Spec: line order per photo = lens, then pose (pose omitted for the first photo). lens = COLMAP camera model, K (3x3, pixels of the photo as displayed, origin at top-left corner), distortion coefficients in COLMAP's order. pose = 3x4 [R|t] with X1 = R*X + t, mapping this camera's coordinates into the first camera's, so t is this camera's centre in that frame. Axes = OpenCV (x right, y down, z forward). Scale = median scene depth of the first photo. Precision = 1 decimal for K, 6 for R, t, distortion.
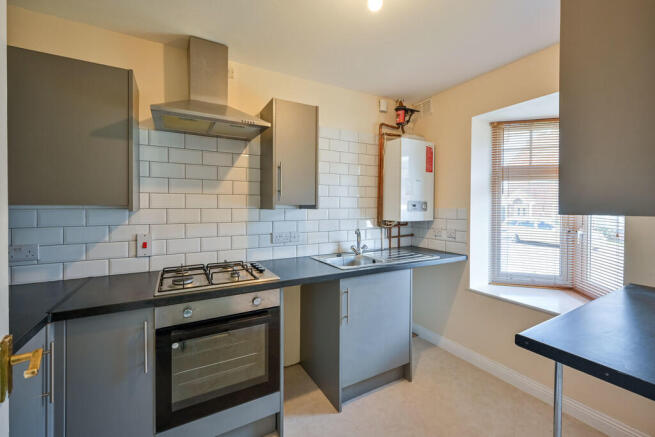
lens RADIAL K [[264.8, 0, 320.9], [0, 264.8, 207.7], [0, 0, 1]] dist [-0.007375, 0.001518]
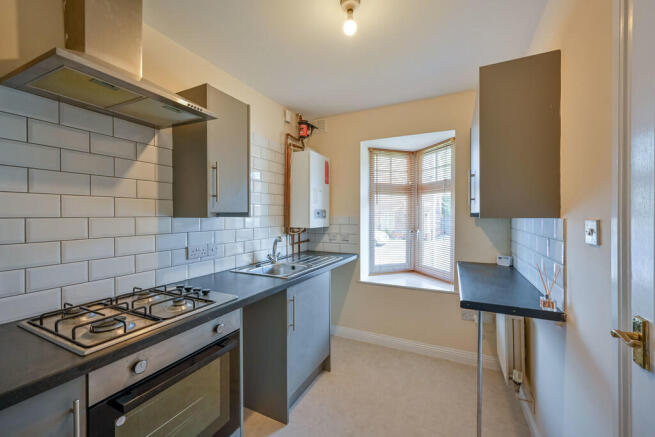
lens RADIAL K [[264.8, 0, 323.8], [0, 264.8, 215.2], [0, 0, 1]] dist [-0.007375, 0.001518]
pose [[0.823961, -0.003783, 0.566633, -0.287265], [0.005273, 0.999986, -0.000992, 0.001485], [-0.566621, 0.003806, 0.823970, 0.086990]]
